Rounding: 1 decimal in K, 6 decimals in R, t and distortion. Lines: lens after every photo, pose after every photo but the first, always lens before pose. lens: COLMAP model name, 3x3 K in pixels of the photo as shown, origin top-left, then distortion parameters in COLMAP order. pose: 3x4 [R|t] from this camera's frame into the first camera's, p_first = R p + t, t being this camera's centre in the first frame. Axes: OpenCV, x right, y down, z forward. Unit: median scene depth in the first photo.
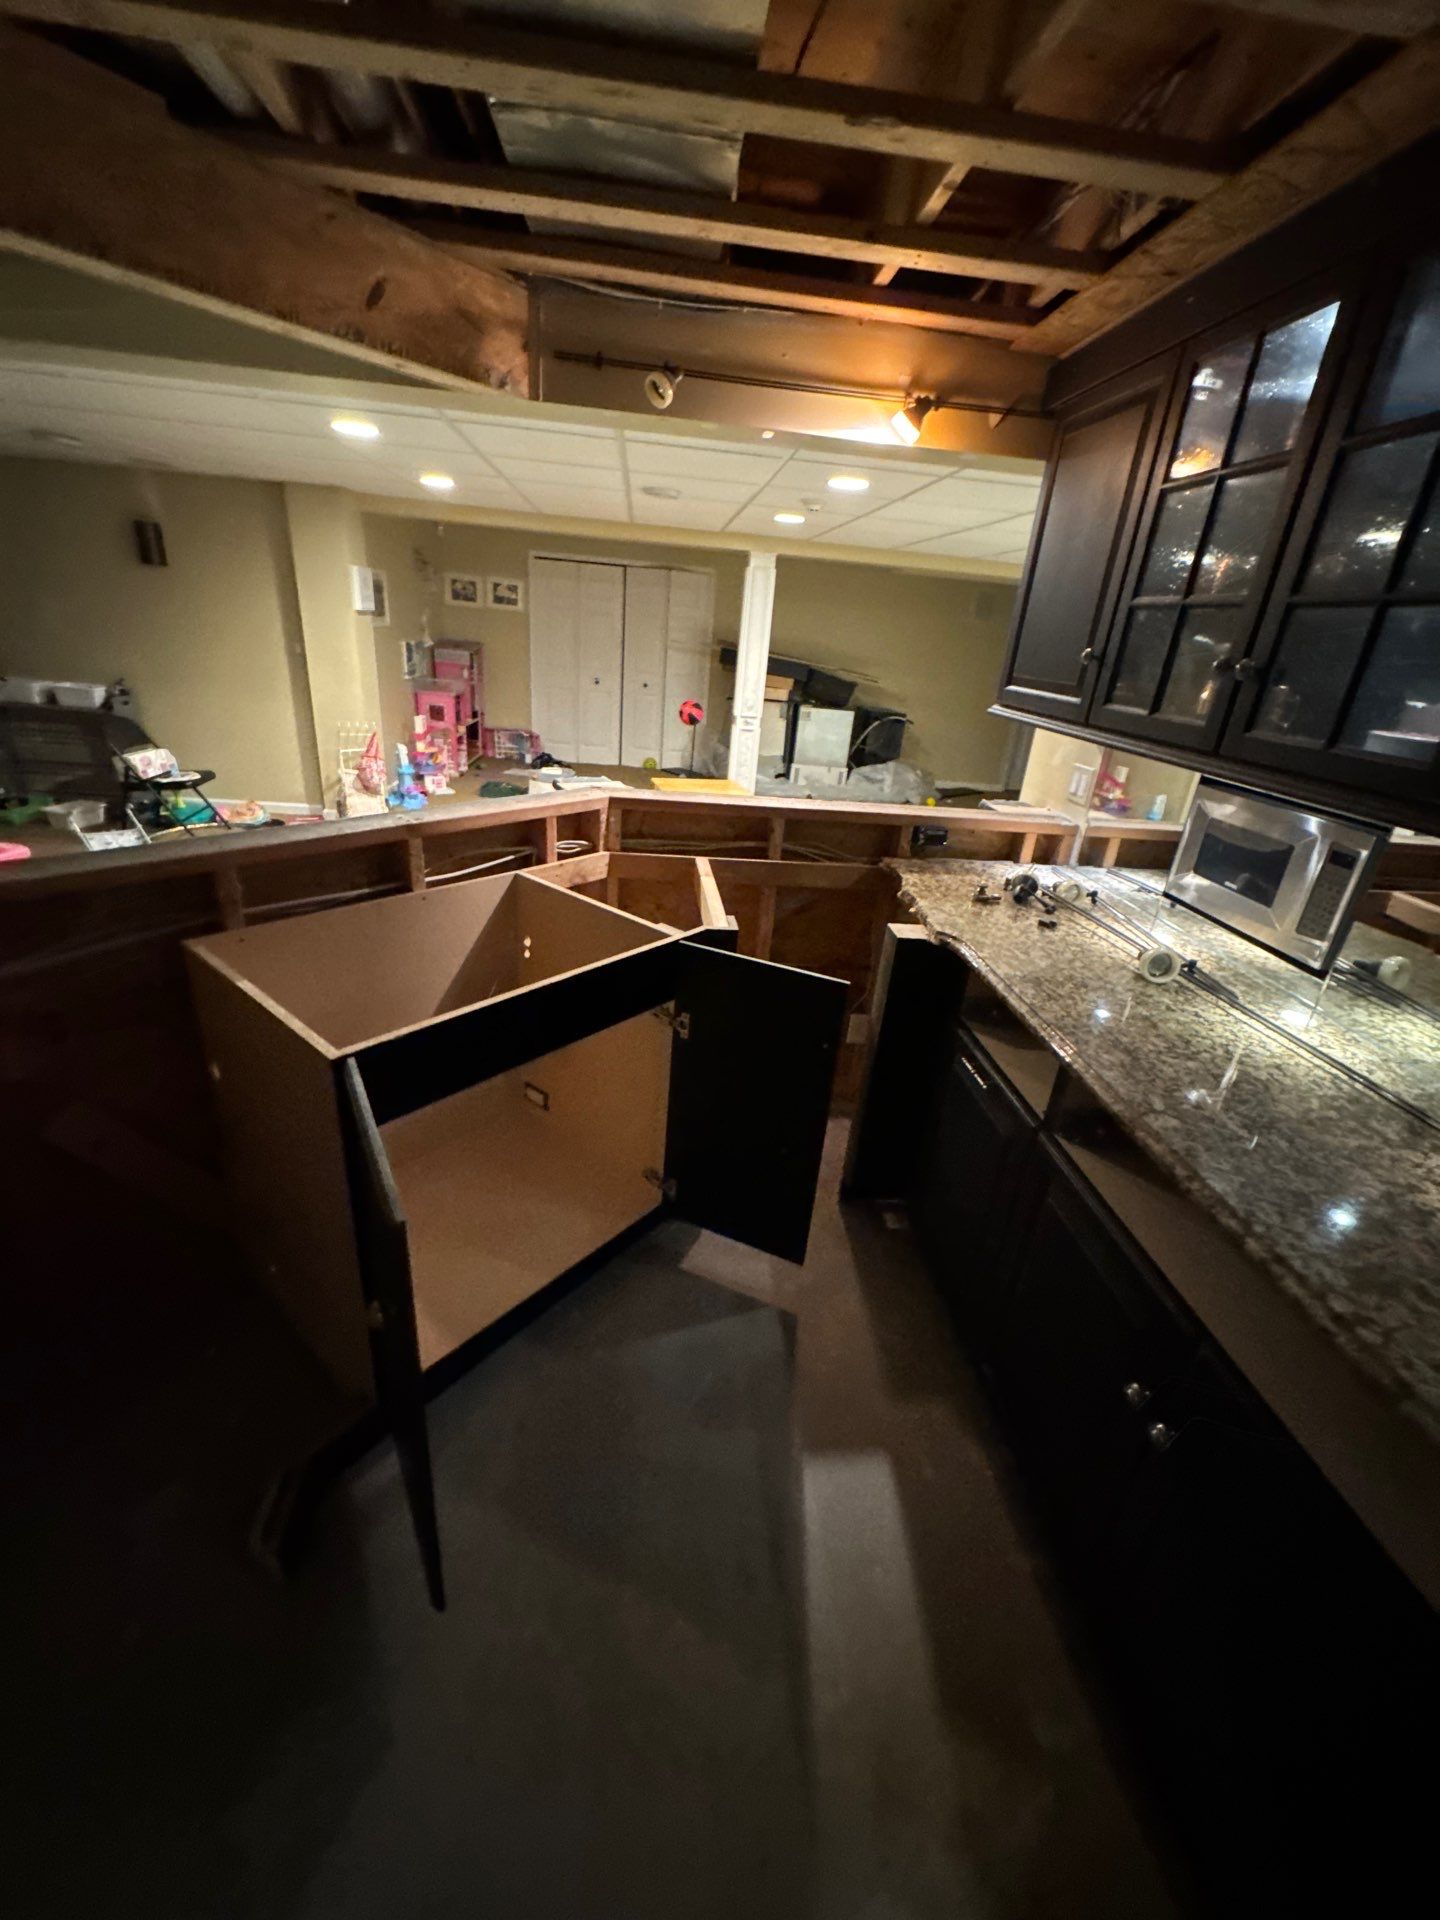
lens RADIAL K [[765.0, 0, 714.5], [0, 765.0, 962.0], [0, 0, 1]] dist [0.002499, 0.000147]
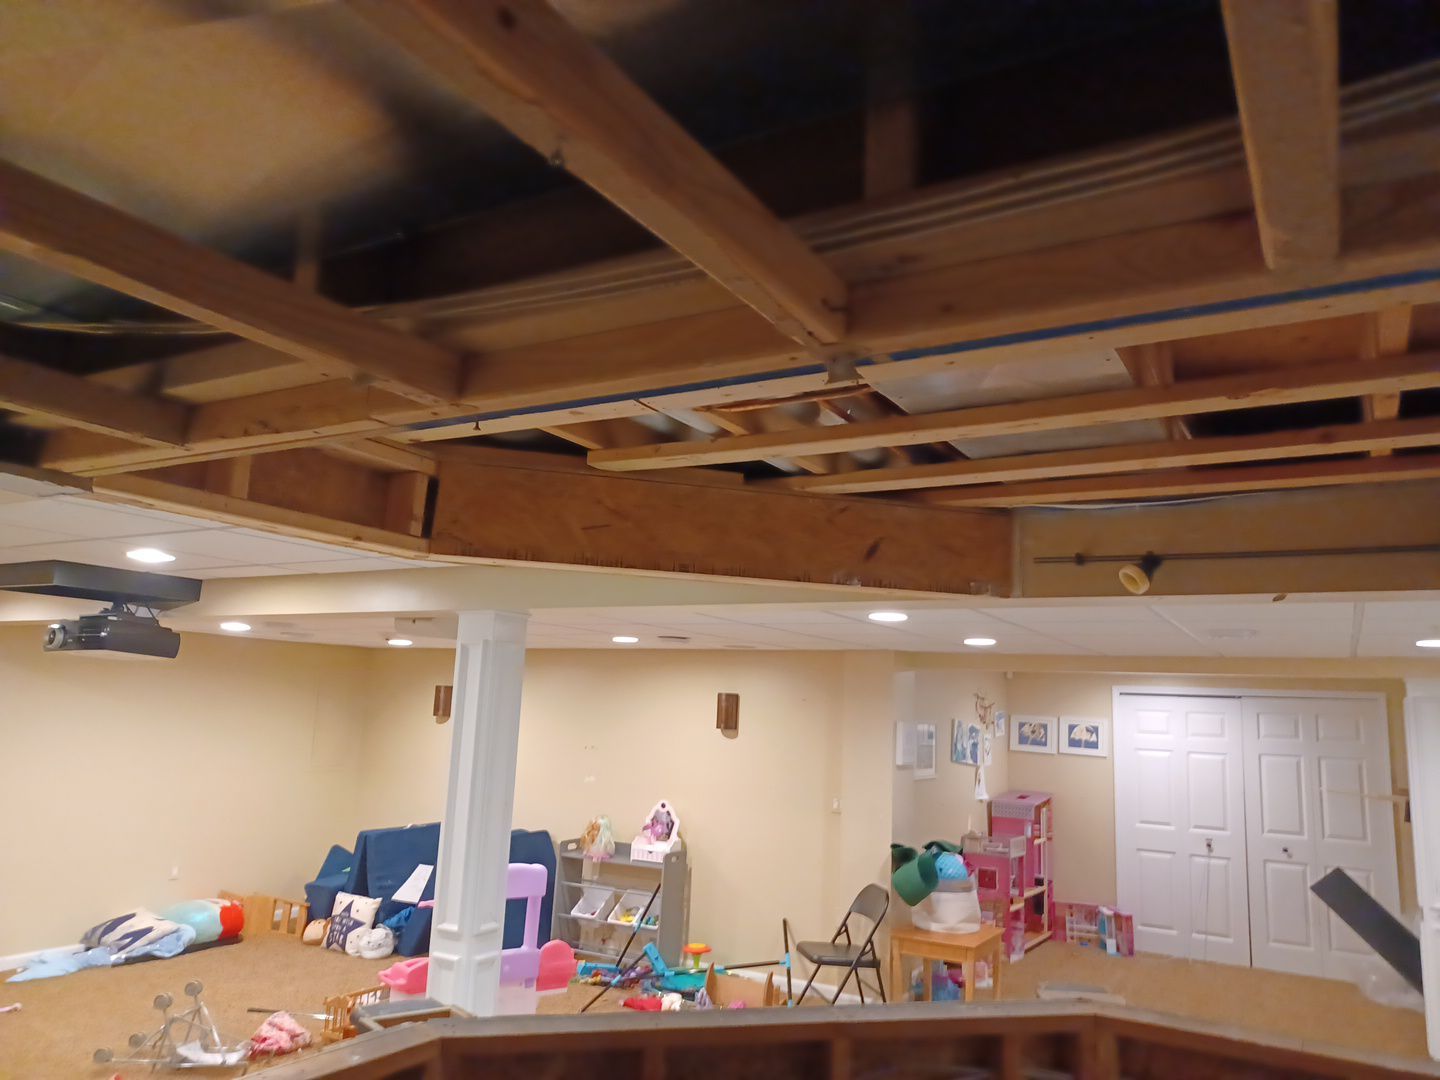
lens RADIAL K [[1045.6, 0, 723.1], [0, 1045.6, 543.3], [0, 0, 1]] dist [0.048284, -0.028947]
pose [[0.819100, -0.139698, -0.556380, 0.097349], [-0.207221, 0.832348, -0.514059, 0.007333], [0.534915, 0.536360, 0.652828, -0.072609]]
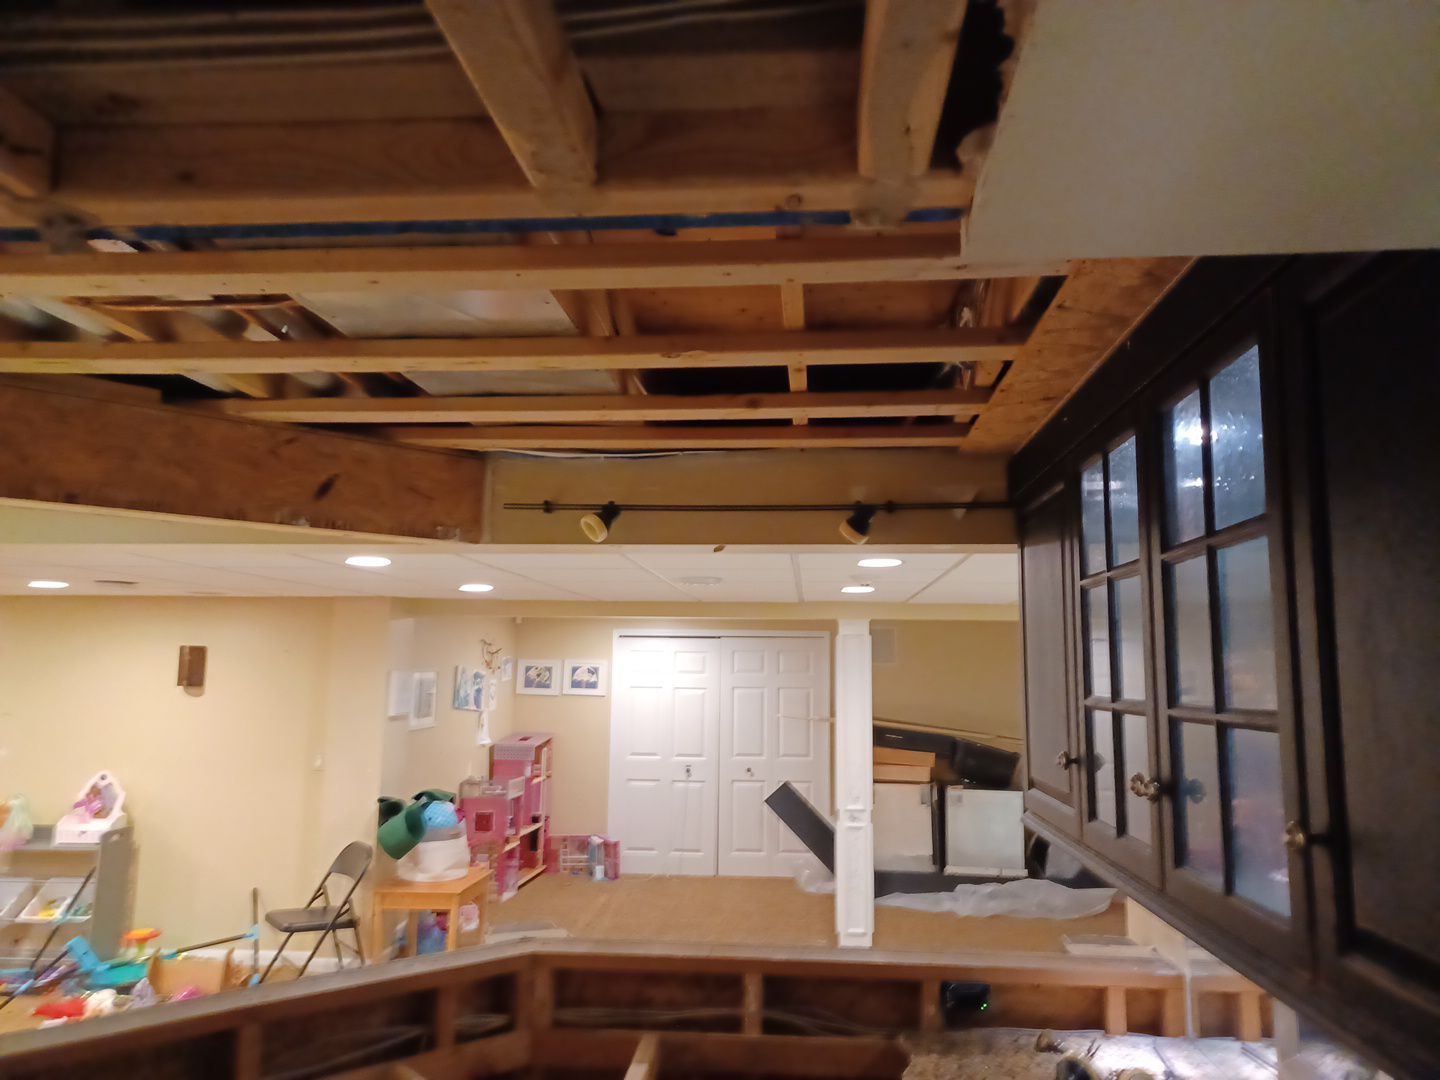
lens RADIAL K [[1045.6, 0, 735.3], [0, 1045.6, 546.2], [0, 0, 1]] dist [0.048284, -0.028947]
pose [[0.984493, -0.088420, -0.151510, 0.121798], [-0.002378, 0.856876, -0.515516, -0.006763], [0.175407, 0.507883, 0.843379, -0.043913]]
